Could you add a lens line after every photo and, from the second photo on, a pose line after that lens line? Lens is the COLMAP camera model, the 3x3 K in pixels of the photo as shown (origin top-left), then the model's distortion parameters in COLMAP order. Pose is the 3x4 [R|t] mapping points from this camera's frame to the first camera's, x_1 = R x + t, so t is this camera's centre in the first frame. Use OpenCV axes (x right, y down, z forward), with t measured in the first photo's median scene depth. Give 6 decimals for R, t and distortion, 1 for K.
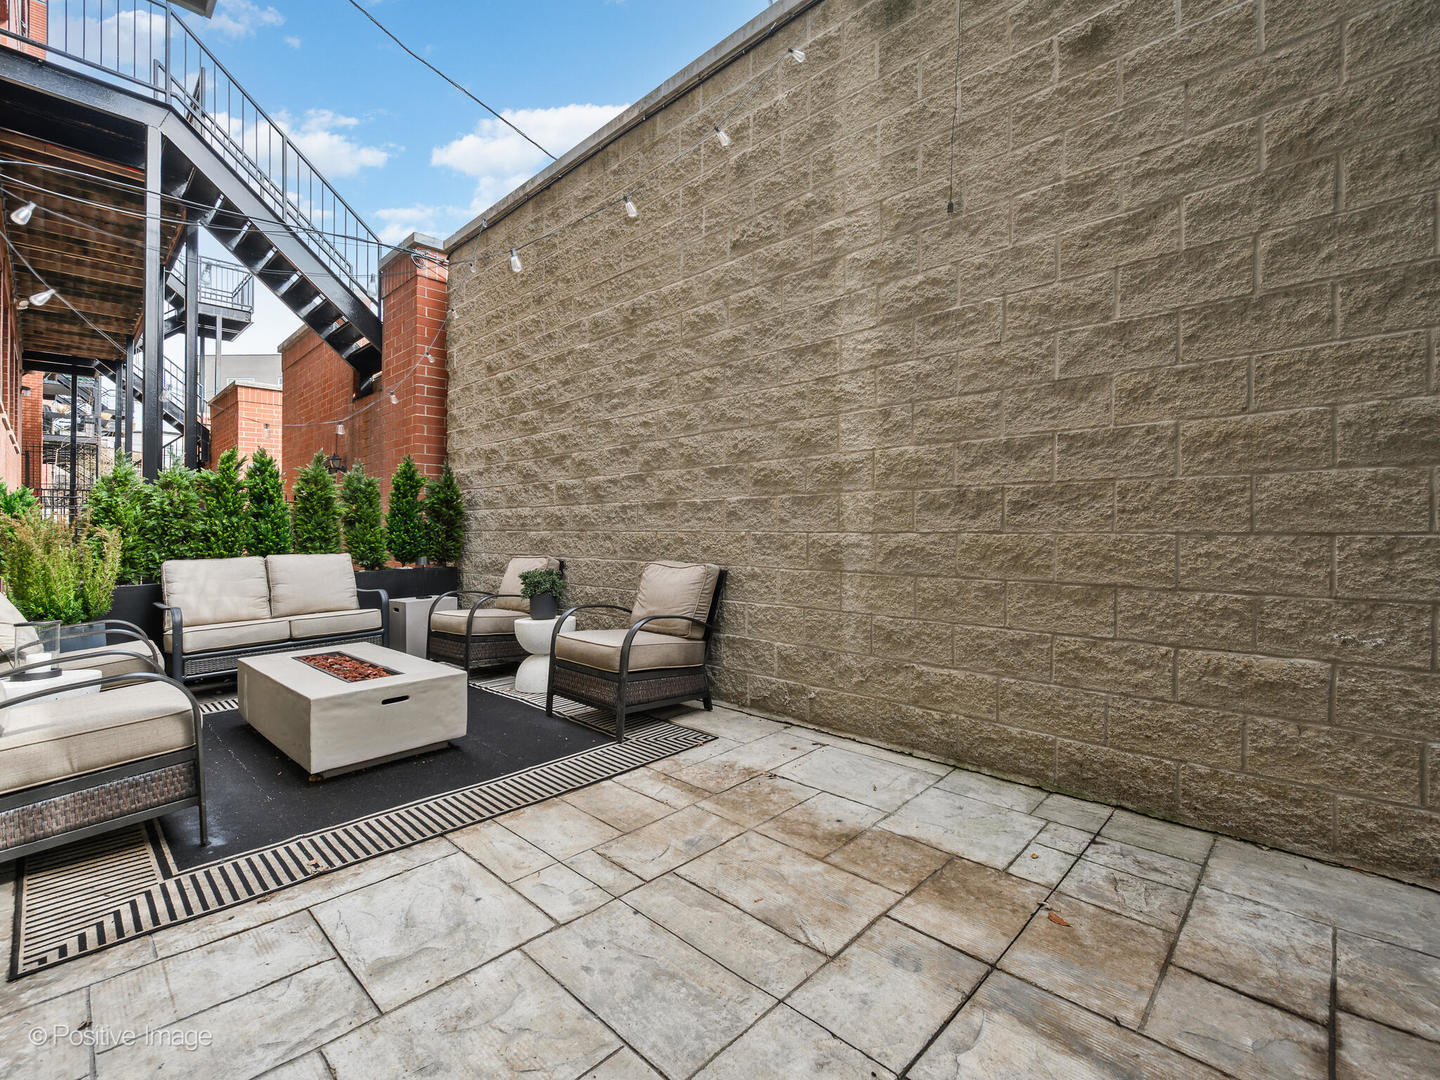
lens RADIAL K [[652.8, 0, 722.4], [0, 652.8, 530.8], [0, 0, 1]] dist [0.002174, 0.000165]
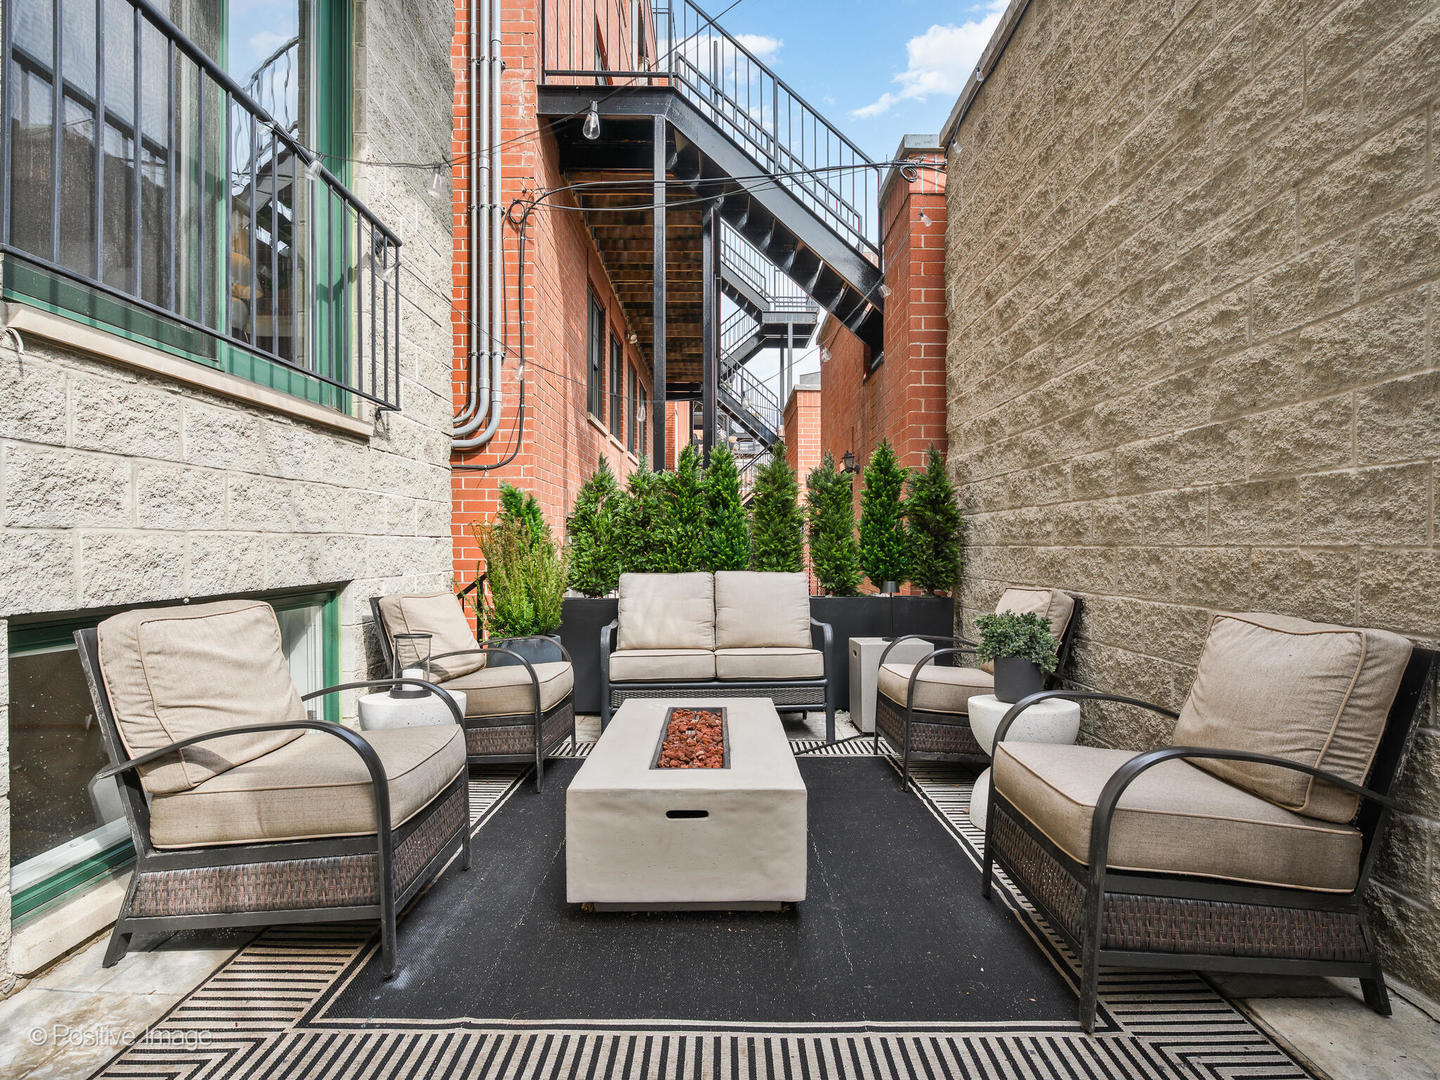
lens RADIAL K [[809.9, 0, 724.7], [0, 809.9, 528.9], [0, 0, 1]] dist [0.001005, -0.001085]
pose [[0.702660, -0.003875, -0.711515, 0.039423], [-0.014966, 0.999683, -0.020223, 0.004908], [0.711368, 0.024859, 0.702380, 0.309504]]
